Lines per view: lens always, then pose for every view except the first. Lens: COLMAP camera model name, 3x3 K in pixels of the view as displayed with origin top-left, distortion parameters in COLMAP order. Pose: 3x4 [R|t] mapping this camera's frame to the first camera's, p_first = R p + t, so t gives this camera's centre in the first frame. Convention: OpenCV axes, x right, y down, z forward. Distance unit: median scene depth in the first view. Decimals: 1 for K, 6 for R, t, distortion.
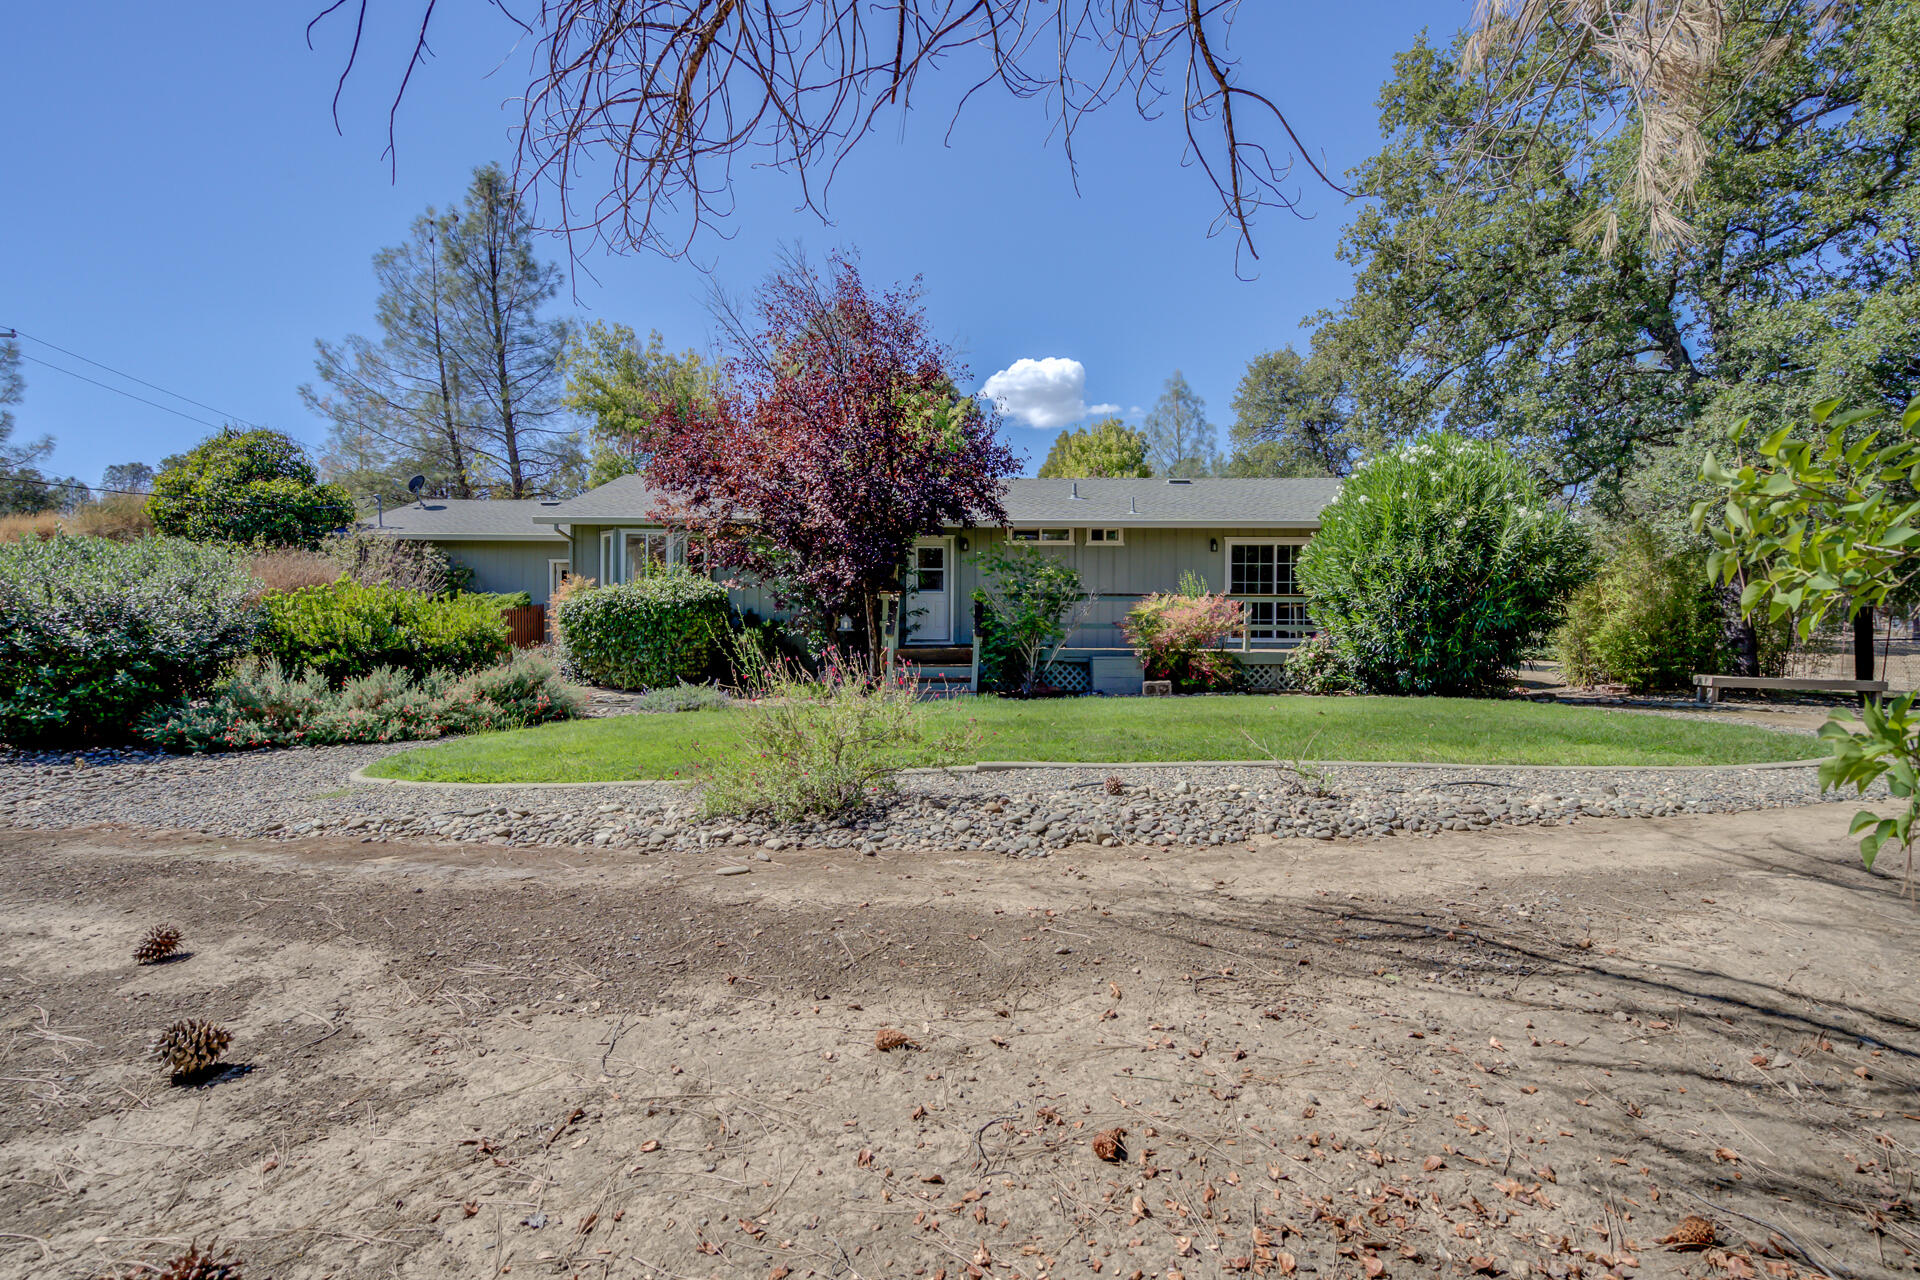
lens RADIAL K [[928.1, 0, 959.5], [0, 928.1, 640.5], [0, 0, 1]] dist [0.013318, -0.003678]
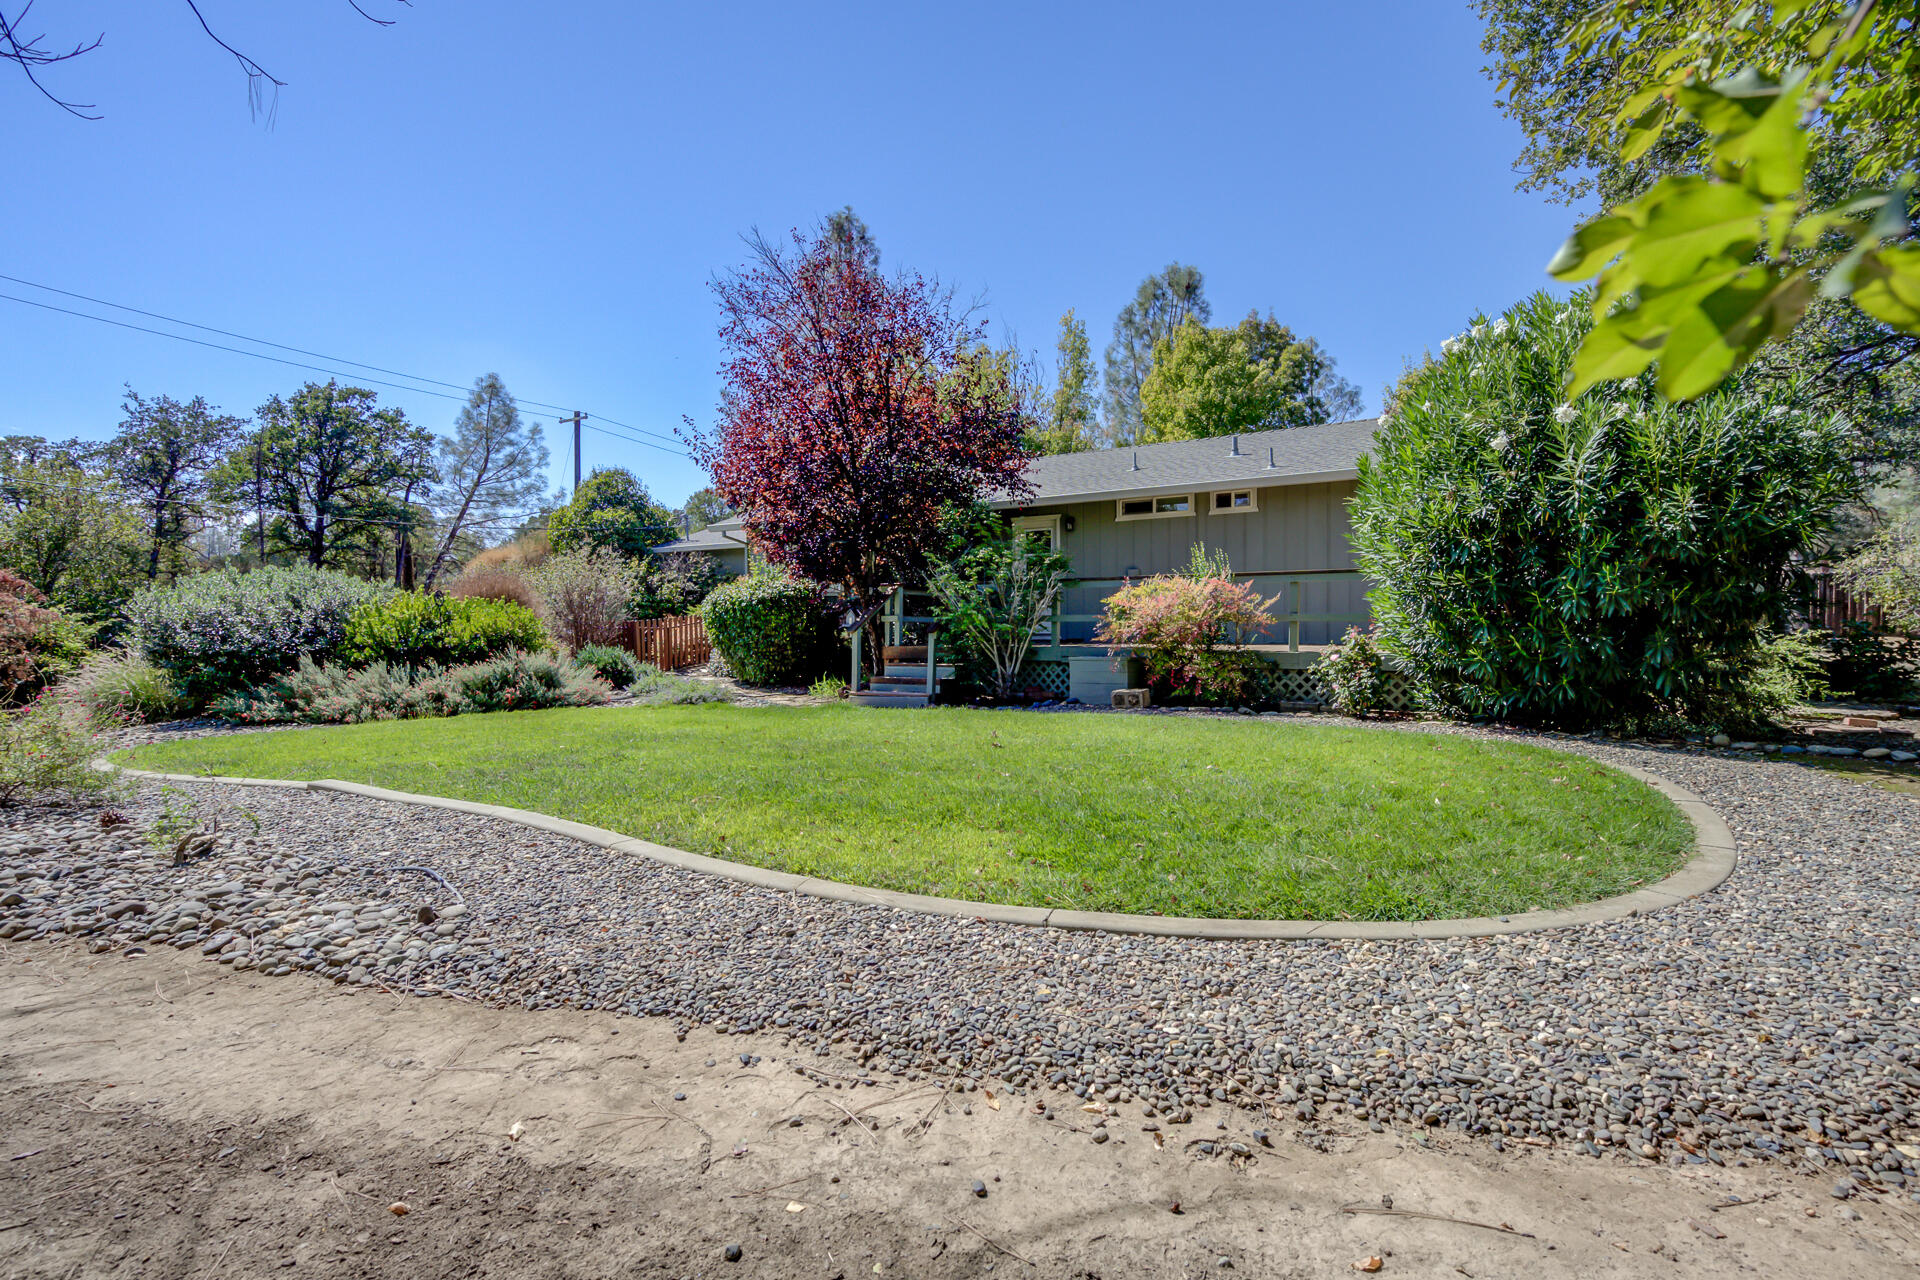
lens RADIAL K [[928.1, 0, 961.2], [0, 928.1, 638.9], [0, 0, 1]] dist [0.013318, -0.003678]
pose [[0.836382, -0.000541, -0.548147, 0.510070], [0.007701, 0.999912, 0.010763, -0.007520], [0.548093, -0.013223, 0.836313, 0.273696]]
